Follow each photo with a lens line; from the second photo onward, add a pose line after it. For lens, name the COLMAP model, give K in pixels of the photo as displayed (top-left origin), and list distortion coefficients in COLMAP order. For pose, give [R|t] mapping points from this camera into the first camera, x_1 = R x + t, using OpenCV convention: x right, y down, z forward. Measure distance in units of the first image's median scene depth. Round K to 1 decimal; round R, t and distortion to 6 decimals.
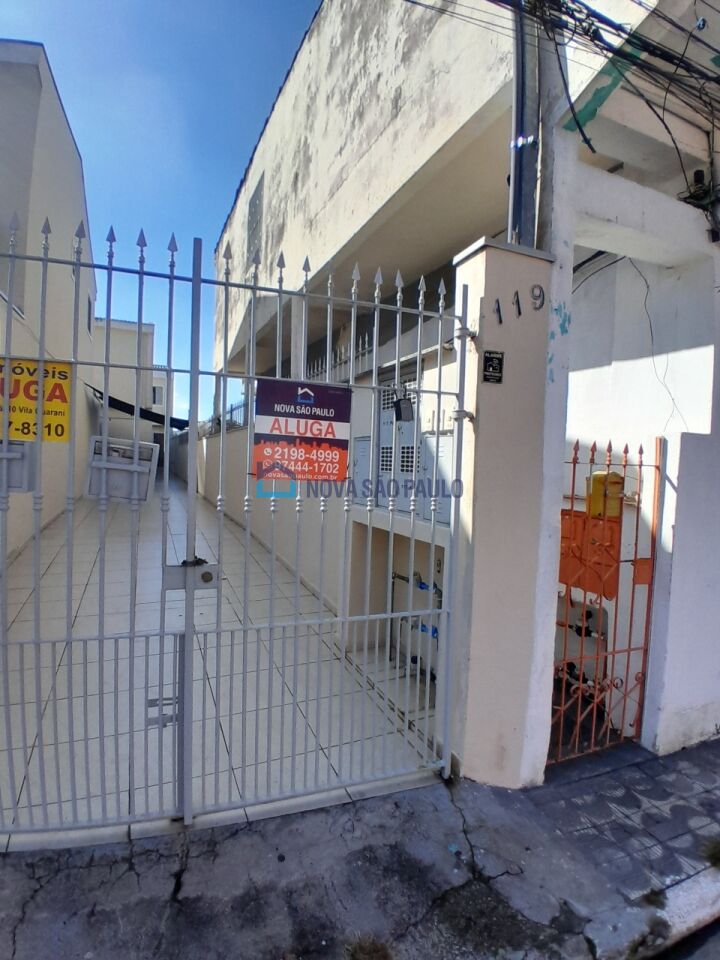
lens RADIAL K [[475.2, 0, 346.7], [0, 475.2, 476.7], [0, 0, 1]] dist [0.000754, -0.043123]
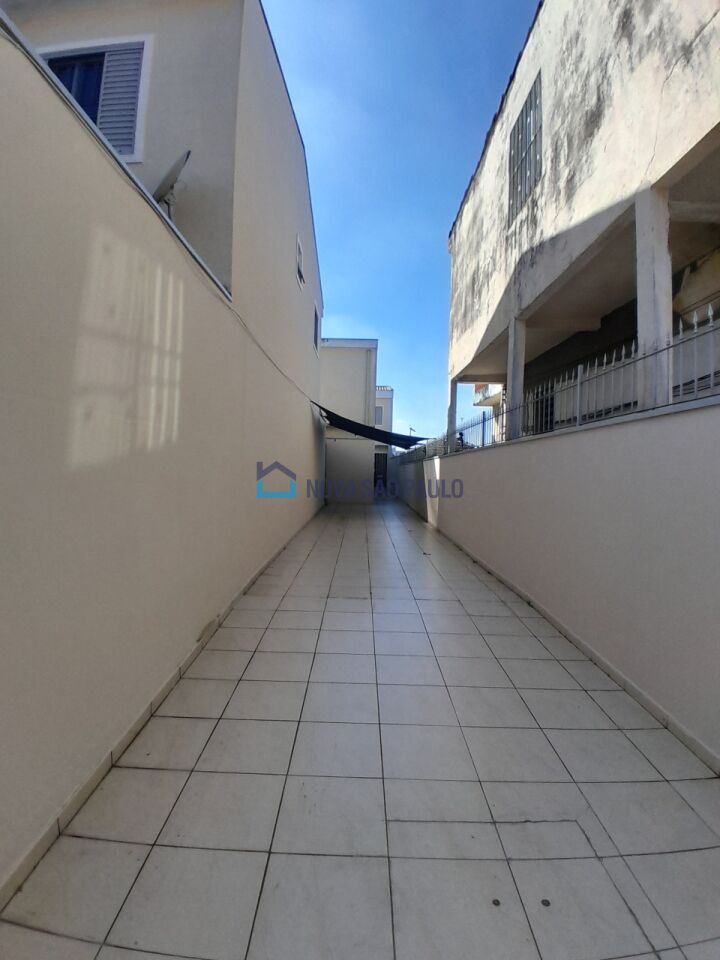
lens RADIAL K [[475.2, 0, 346.7], [0, 475.2, 476.7], [0, 0, 1]] dist [0.000754, -0.043123]
pose [[0.906929, -0.004796, -0.421256, -0.127835], [-0.011559, 0.999275, -0.036263, -0.022250], [0.421125, 0.037757, 0.906216, 0.247685]]
